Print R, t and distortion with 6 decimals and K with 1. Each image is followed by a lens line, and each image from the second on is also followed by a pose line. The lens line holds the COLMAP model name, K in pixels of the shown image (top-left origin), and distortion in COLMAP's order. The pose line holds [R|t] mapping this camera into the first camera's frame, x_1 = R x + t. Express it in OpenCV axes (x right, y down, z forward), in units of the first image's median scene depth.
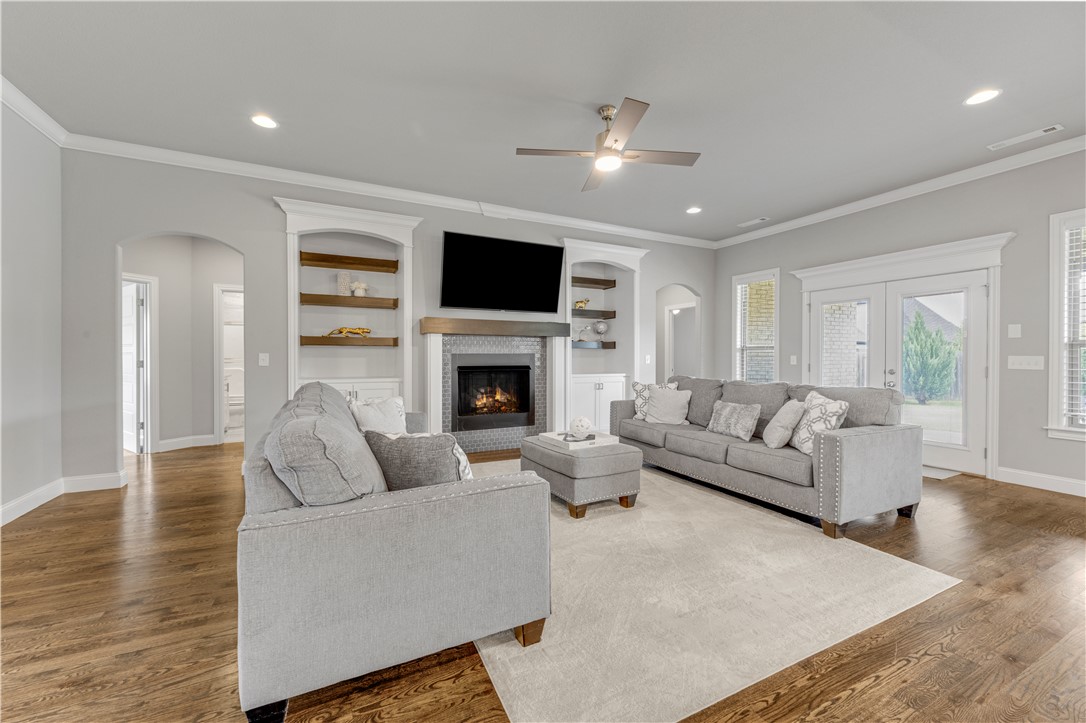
lens RADIAL K [[415.1, 0, 527.2], [0, 415.1, 359.4], [0, 0, 1]] dist [-0.002272, -0.000075]
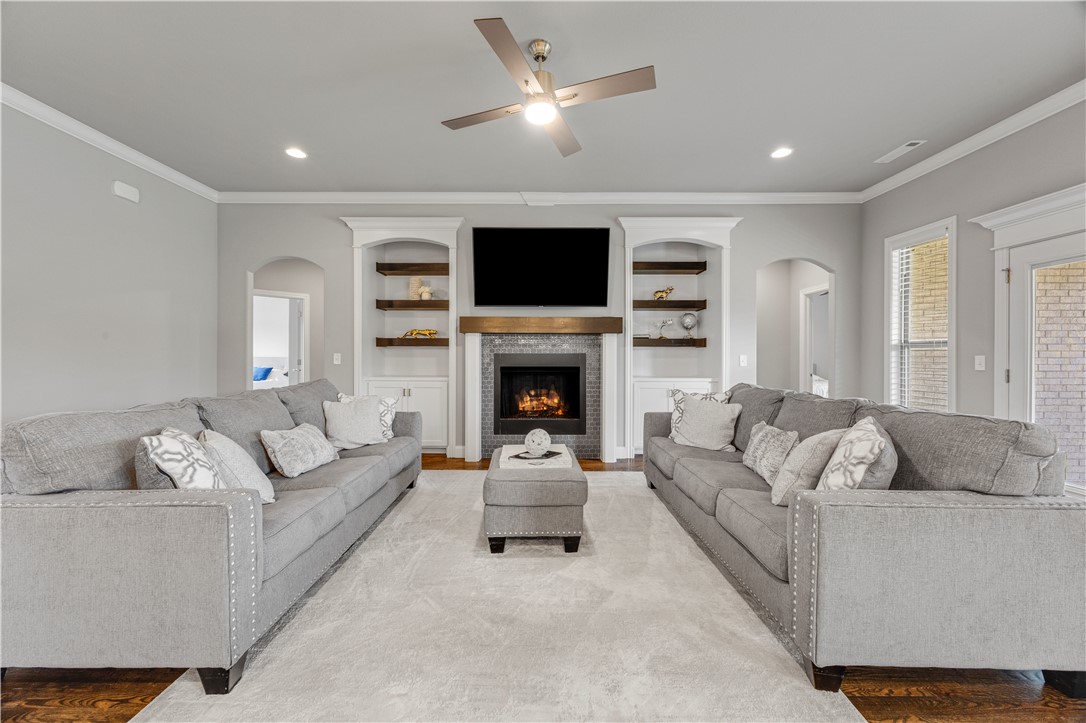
lens RADIAL K [[412.8, 0, 538.6], [0, 412.8, 357.6], [0, 0, 1]] dist [-0.002495, -0.000326]
pose [[0.901438, 0.002734, -0.432899, 0.330095], [-0.005068, 0.999978, -0.004237, -0.000483], [0.432878, 0.006013, 0.901433, 0.178151]]
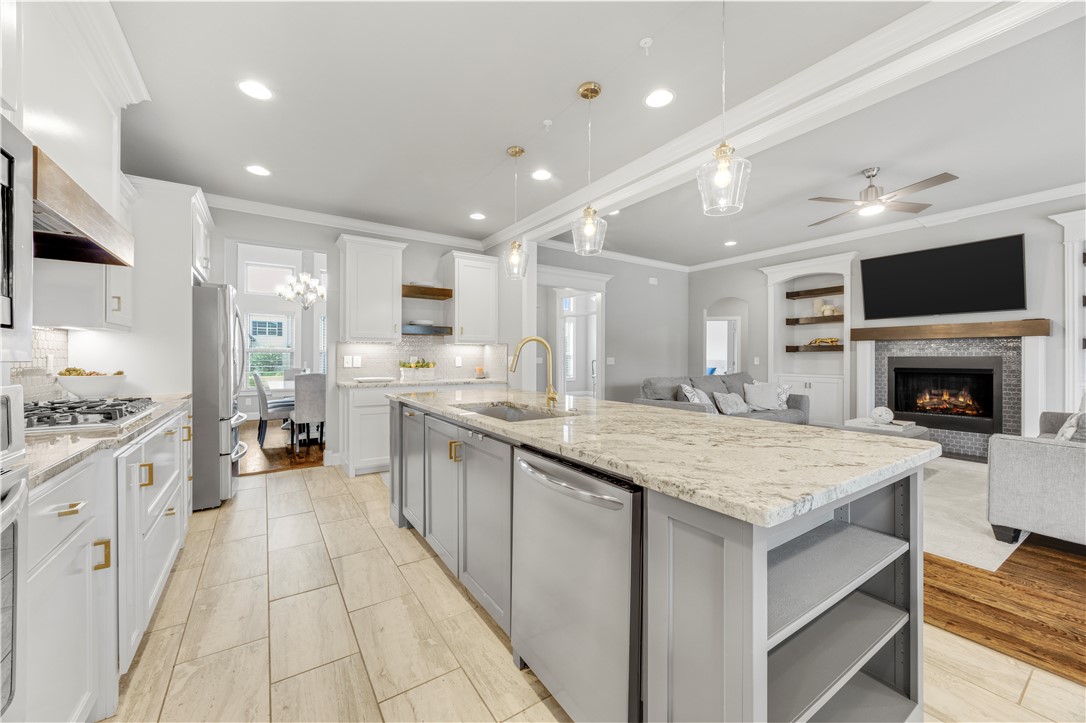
lens RADIAL K [[385.1, 0, 536.6], [0, 385.1, 358.3], [0, 0, 1]] dist [-0.000443, 0.000014]
pose [[0.114977, -0.000501, -0.993368, 0.789255], [-0.010424, 0.999944, -0.001711, 0.003441], [0.993313, 0.010552, 0.114965, -0.111870]]
